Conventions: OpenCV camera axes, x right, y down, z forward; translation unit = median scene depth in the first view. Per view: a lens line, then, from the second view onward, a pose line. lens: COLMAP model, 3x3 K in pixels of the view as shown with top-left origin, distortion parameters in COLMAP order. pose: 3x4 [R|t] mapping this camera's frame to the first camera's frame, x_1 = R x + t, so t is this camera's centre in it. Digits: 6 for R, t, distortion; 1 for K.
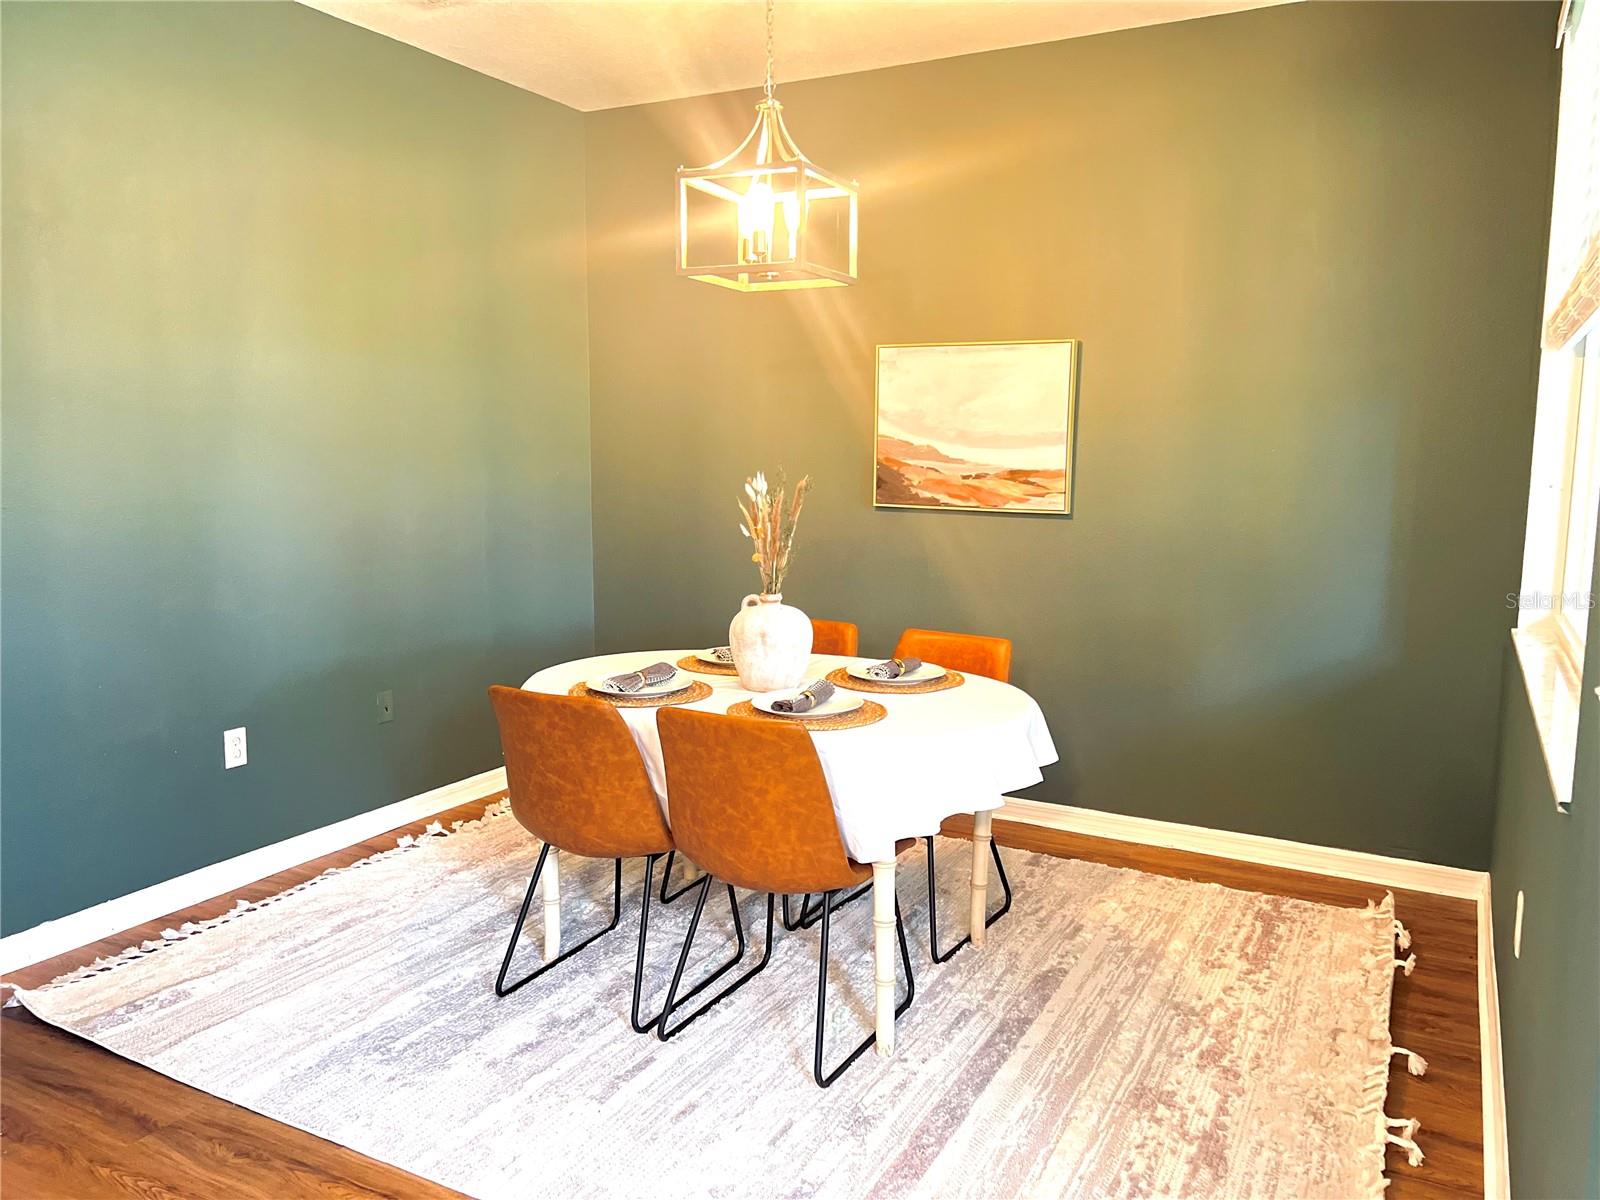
lens RADIAL K [[1190.6, 0, 798.3], [0, 1190.6, 594.8], [0, 0, 1]] dist [0.058822, -0.065188]
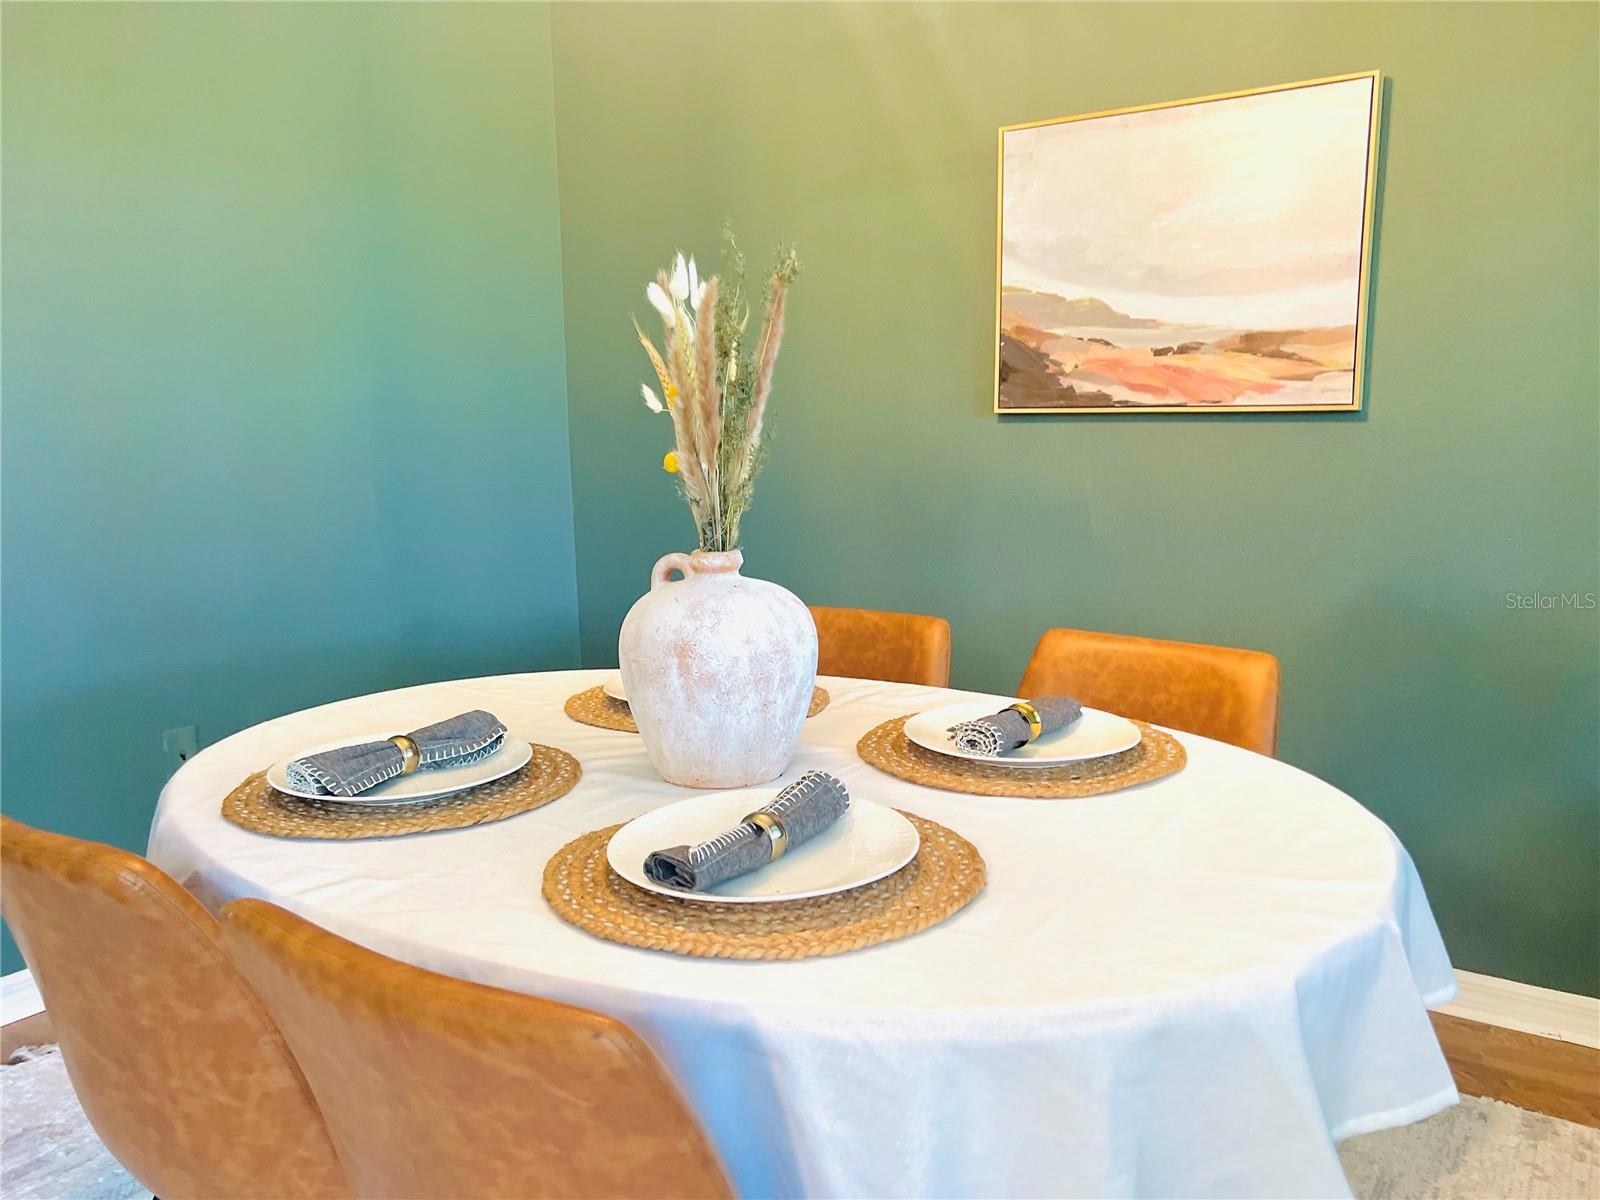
lens RADIAL K [[1190.6, 0, 829.8], [0, 1190.6, 608.9], [0, 0, 1]] dist [0.058822, -0.065188]
pose [[0.995058, -0.000845, -0.099289, 0.053060], [0.003259, 0.999703, 0.024162, 0.008689], [0.099239, -0.024366, 0.994765, 0.533072]]
